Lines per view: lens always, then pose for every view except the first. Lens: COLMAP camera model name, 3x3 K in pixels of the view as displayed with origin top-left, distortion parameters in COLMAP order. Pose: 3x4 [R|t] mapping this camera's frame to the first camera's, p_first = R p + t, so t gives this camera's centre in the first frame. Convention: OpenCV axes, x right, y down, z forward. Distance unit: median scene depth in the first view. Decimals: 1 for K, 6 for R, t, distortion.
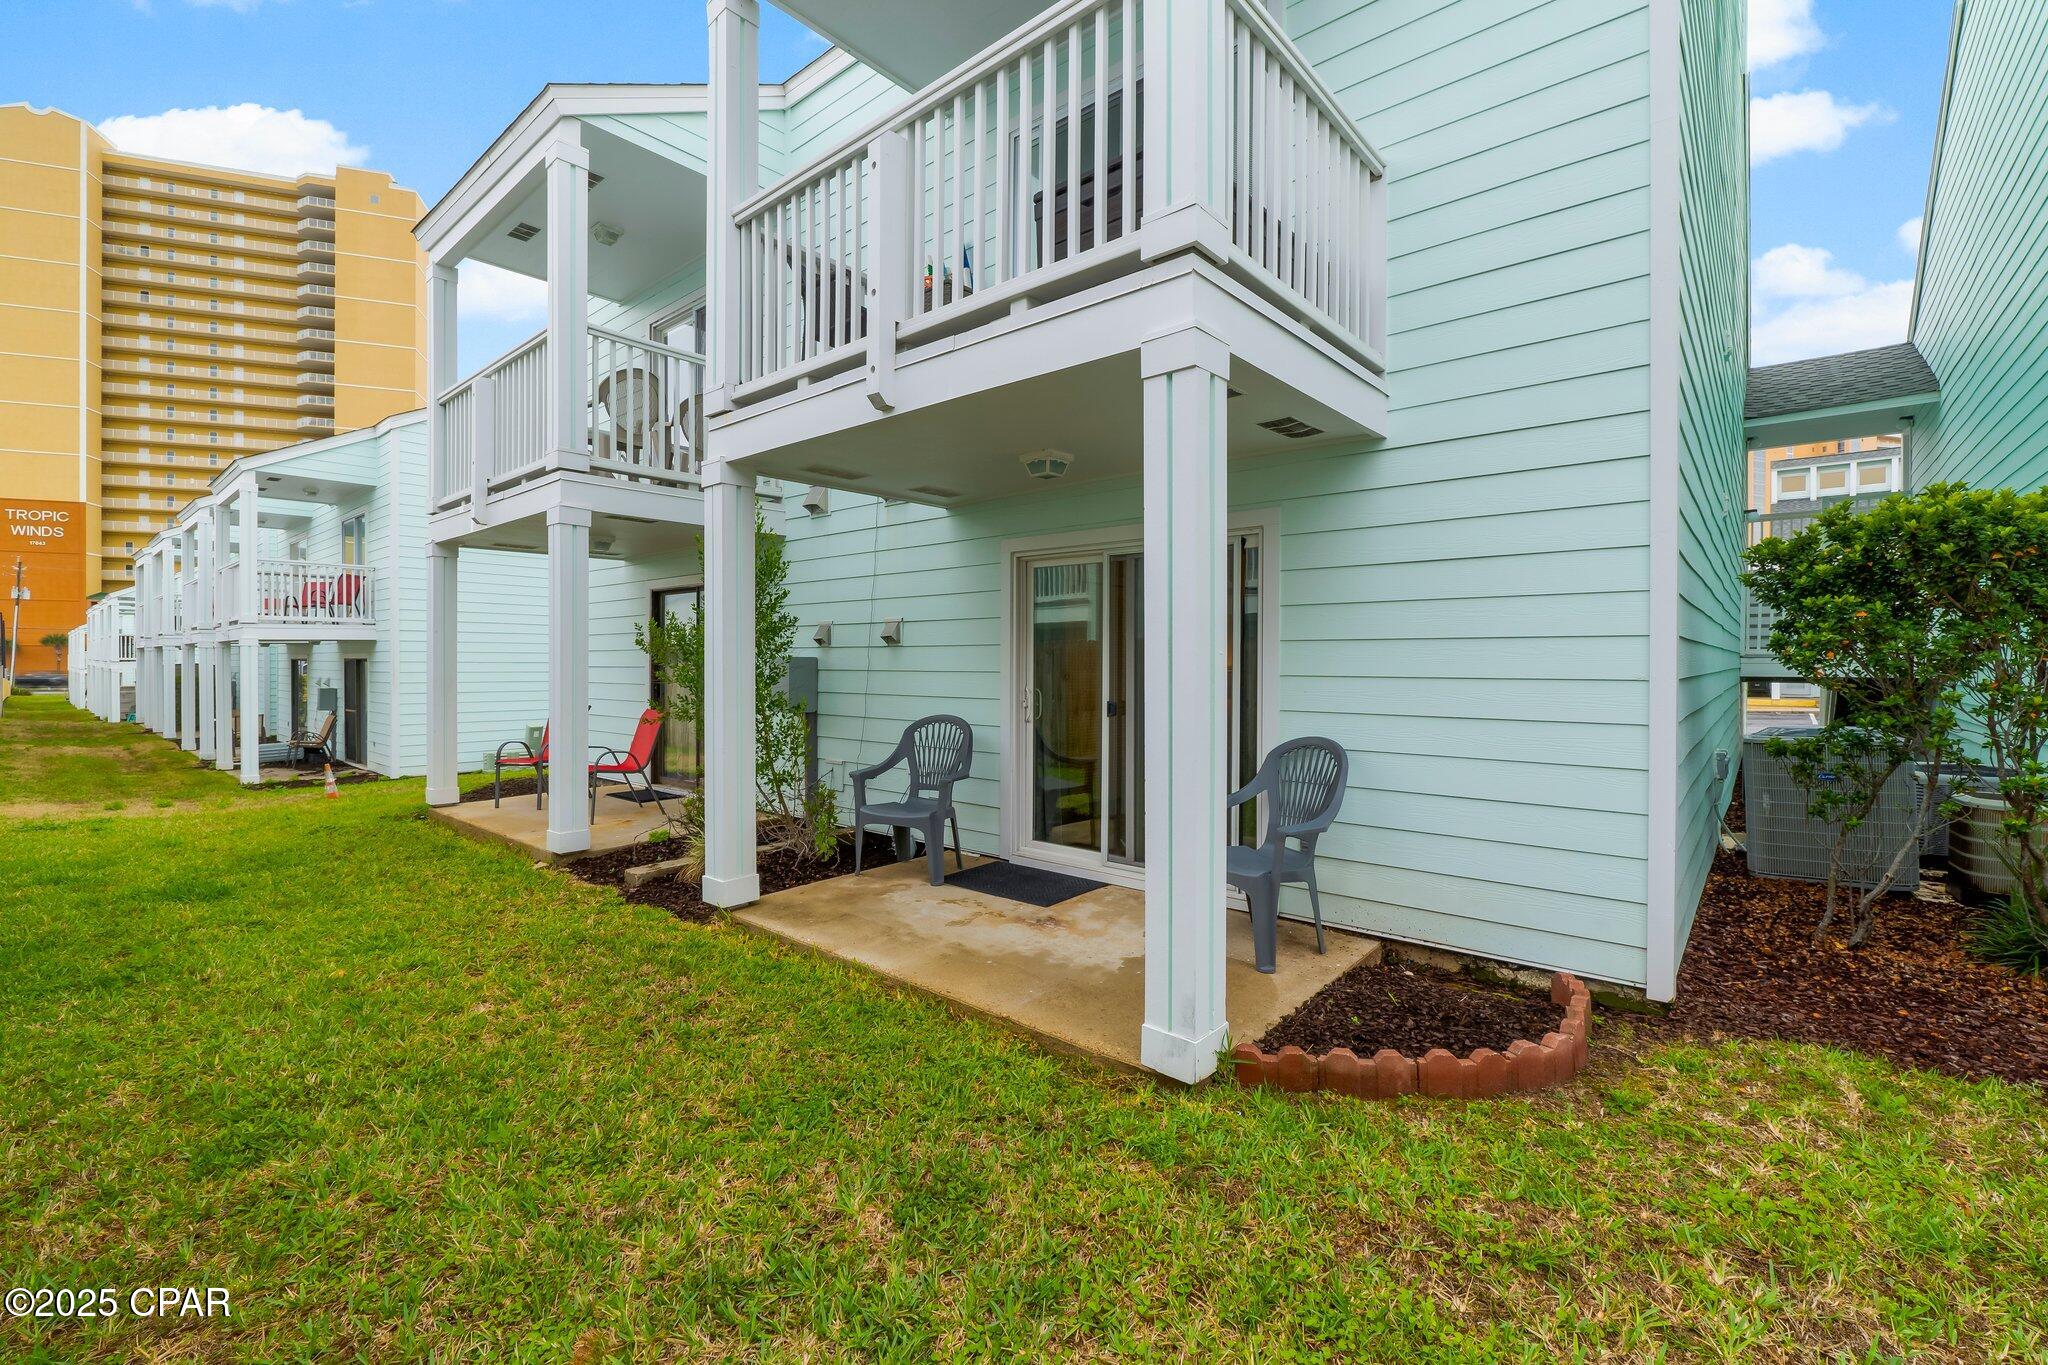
lens RADIAL K [[864.7, 0, 1040.9], [0, 864.7, 674.5], [0, 0, 1]] dist [-0.009723, 0.001316]
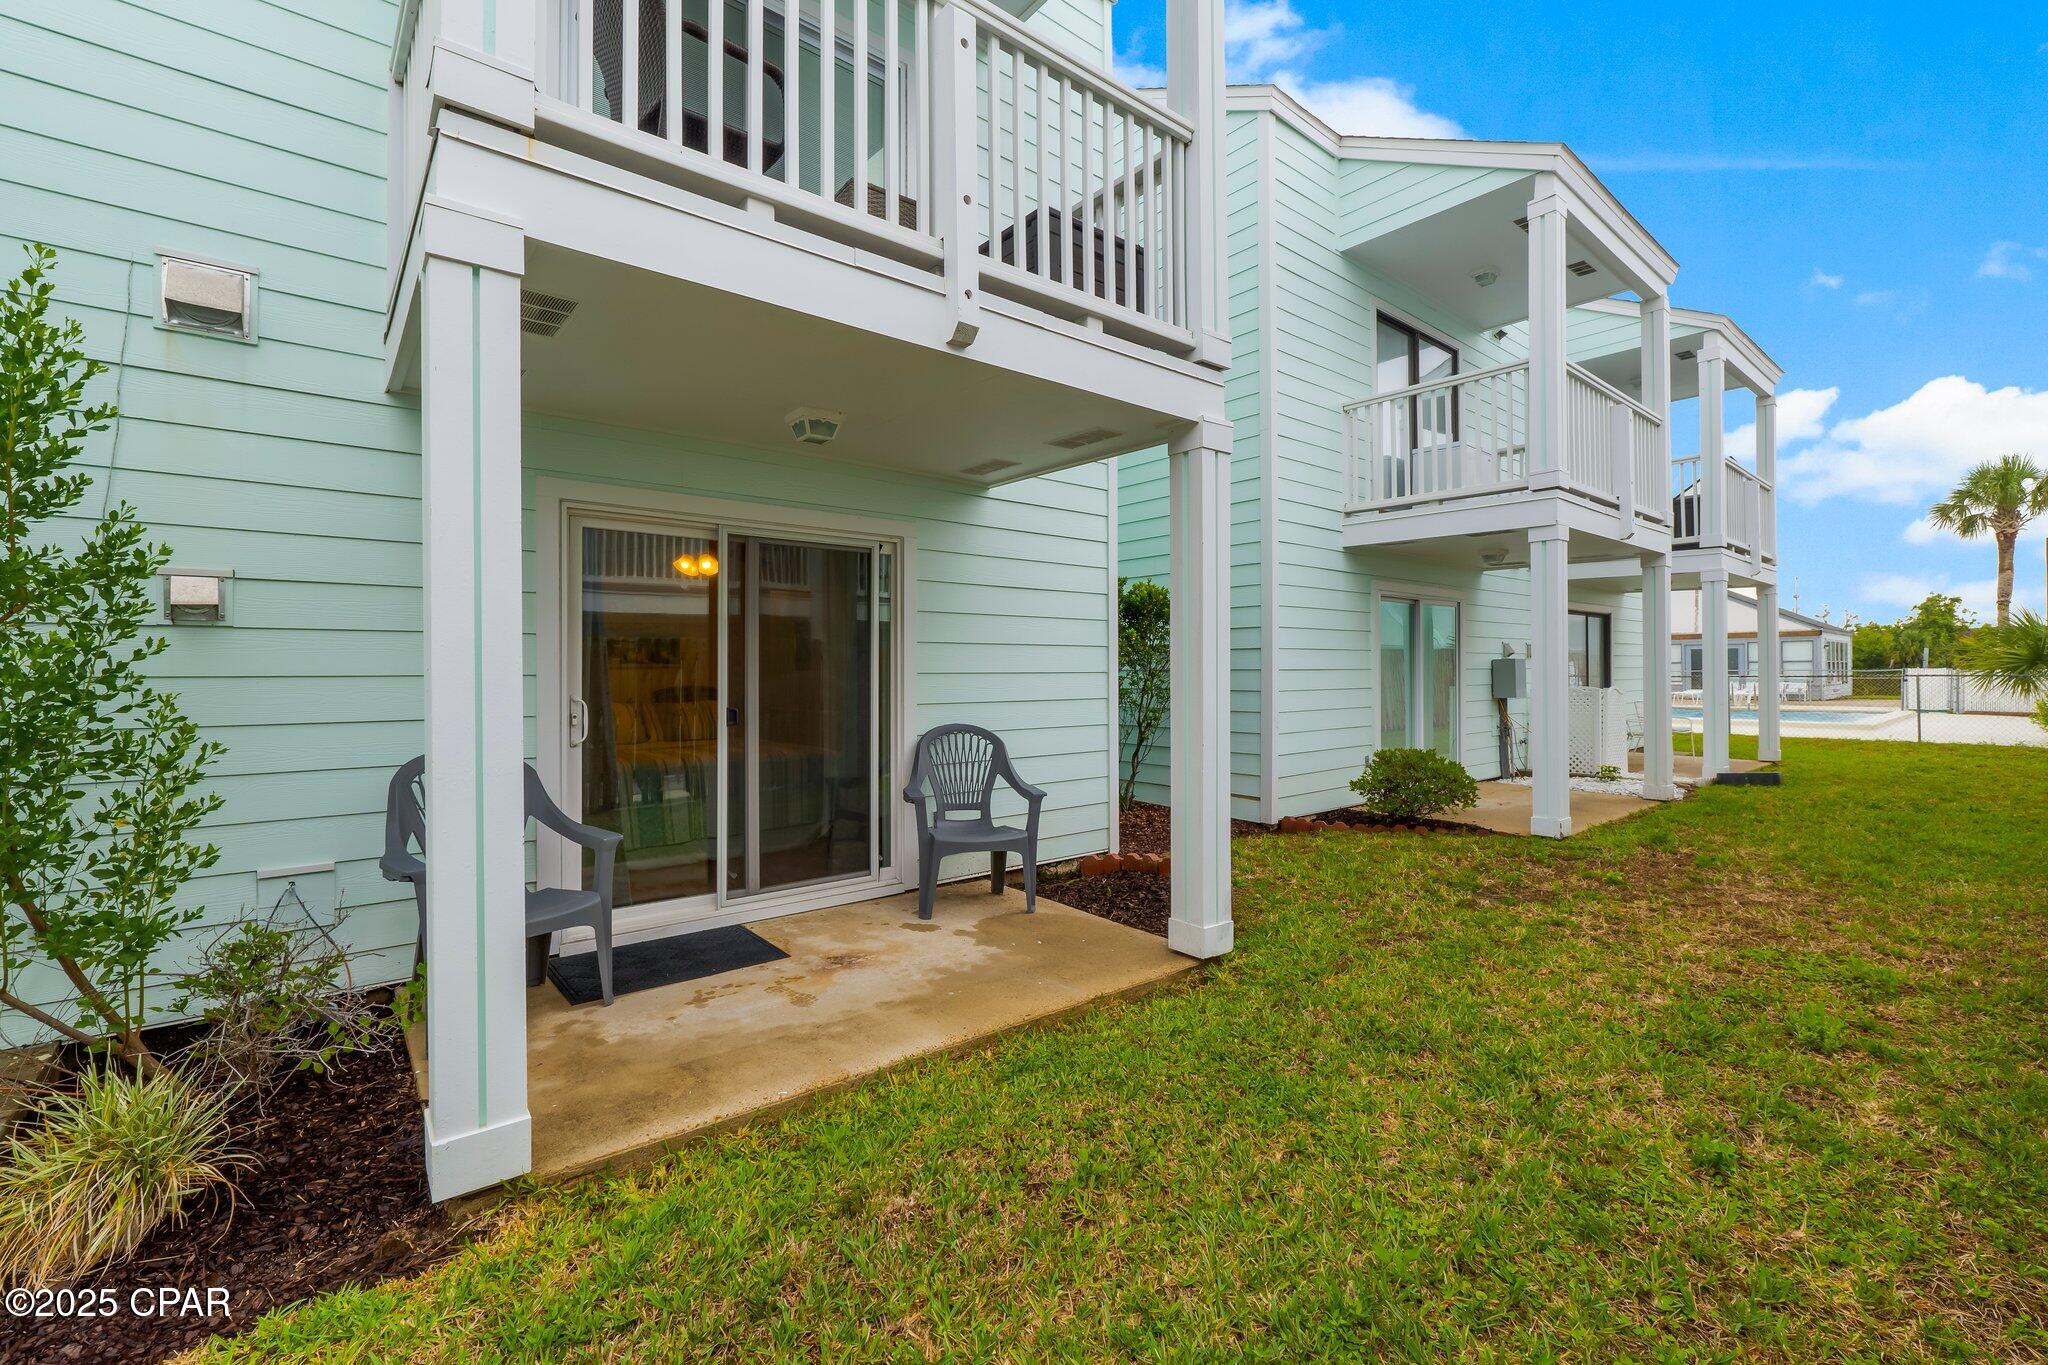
lens RADIAL K [[864.7, 0, 1026.5], [0, 864.7, 669.9], [0, 0, 1]] dist [-0.009723, 0.001316]
pose [[0.179753, -0.005219, 0.983698, -0.857234], [0.018474, 0.999827, 0.001929, -0.001559], [-0.983538, 0.017826, 0.179818, 0.703710]]
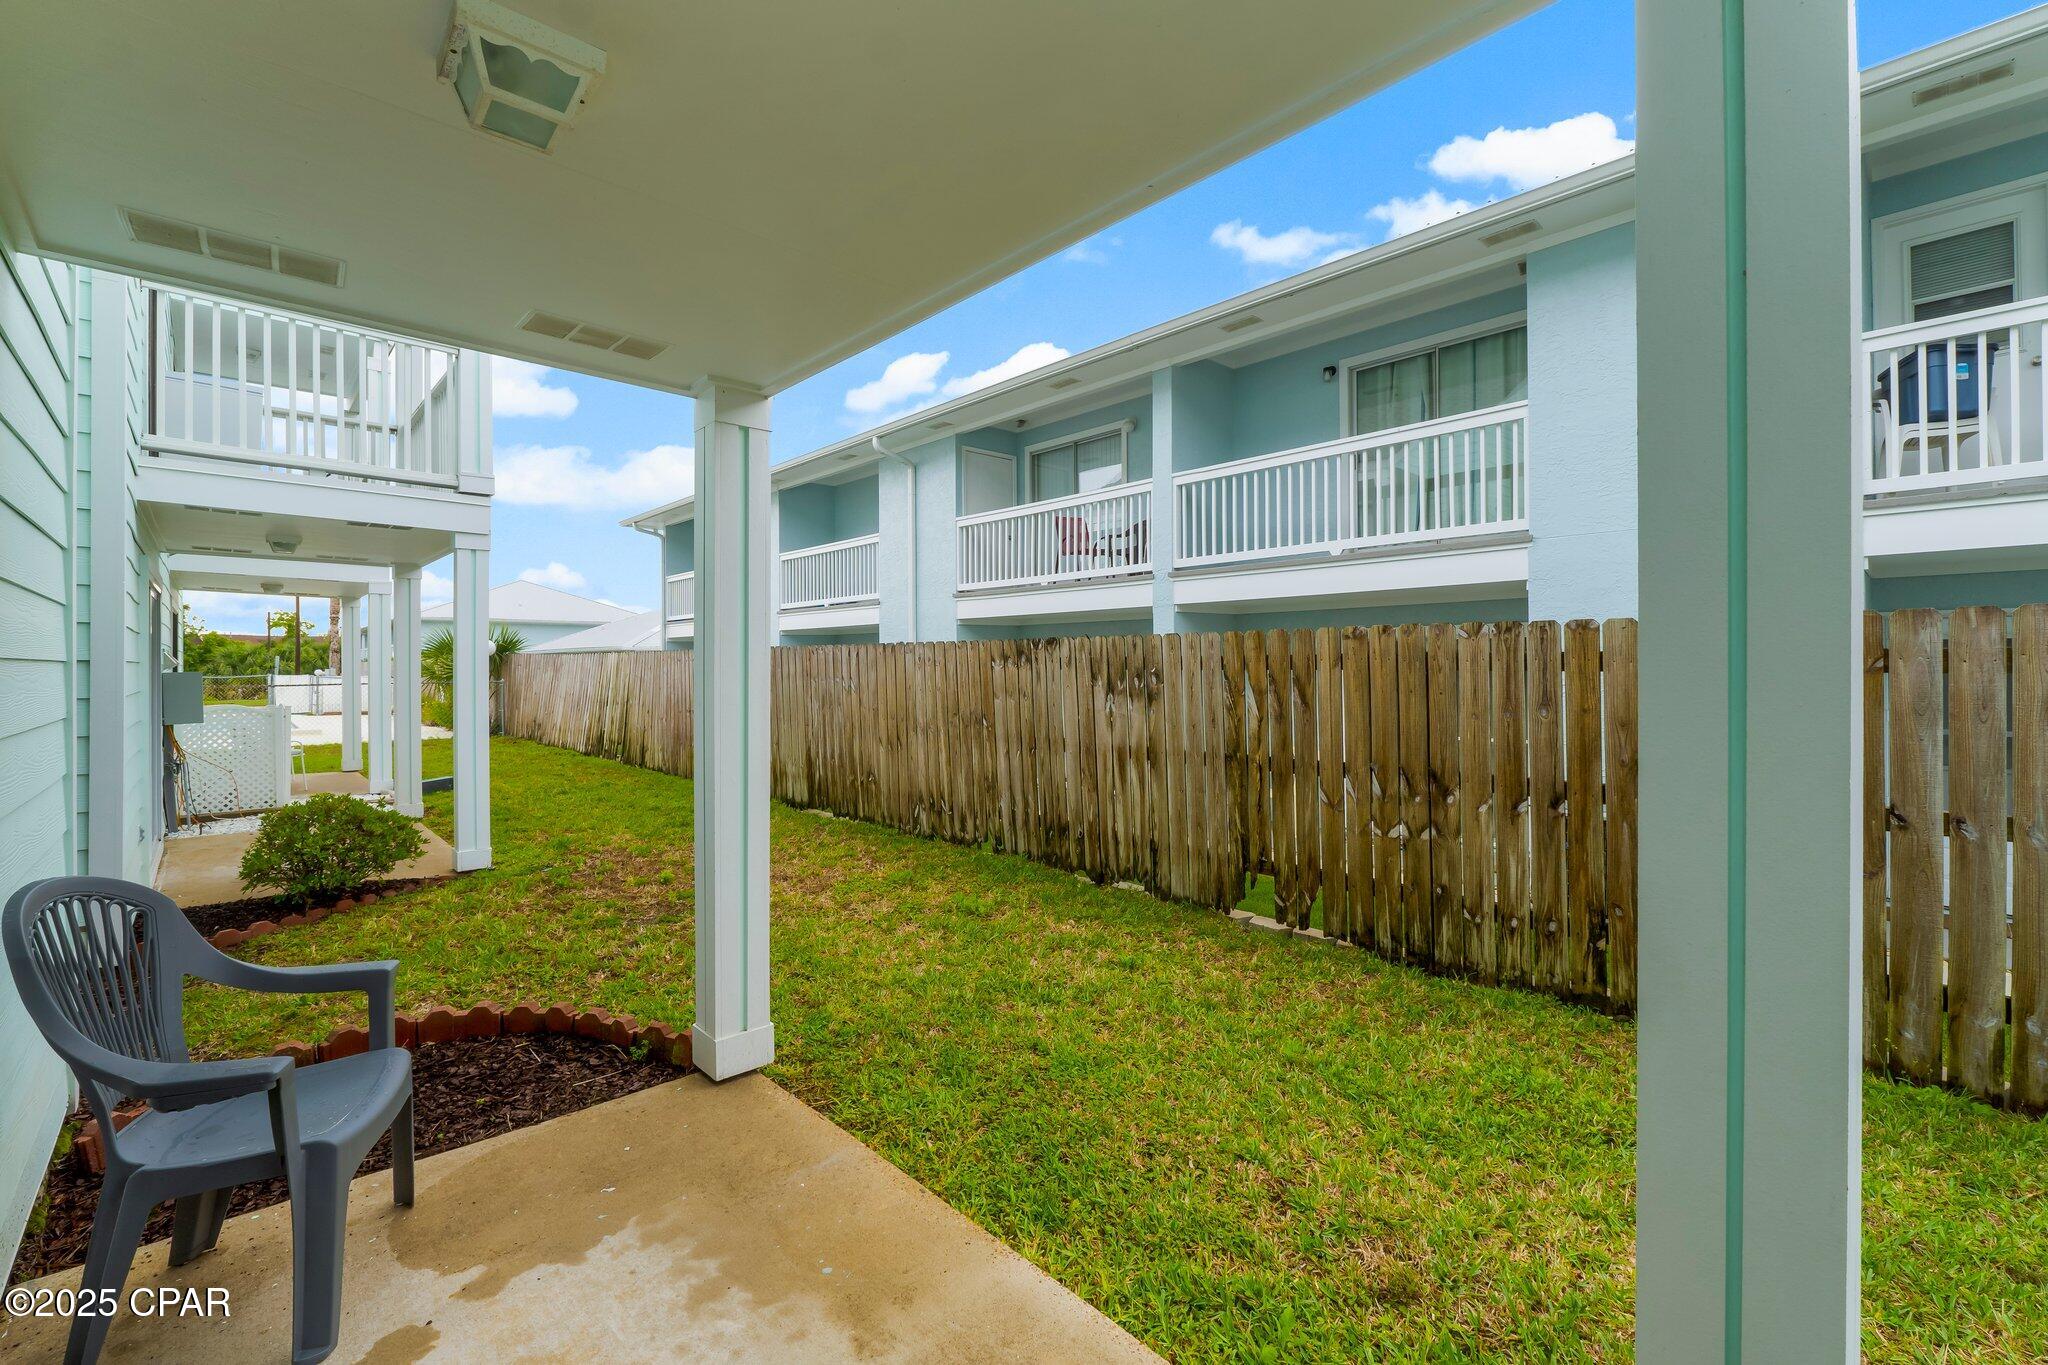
lens RADIAL K [[864.7, 0, 1025.9], [0, 864.7, 663.5], [0, 0, 1]] dist [-0.009723, 0.001316]
pose [[-0.993165, 0.000604, 0.116717, -0.224864], [0.001983, 0.999930, 0.011699, -0.040443], [-0.116702, 0.011851, -0.993096, 1.397376]]
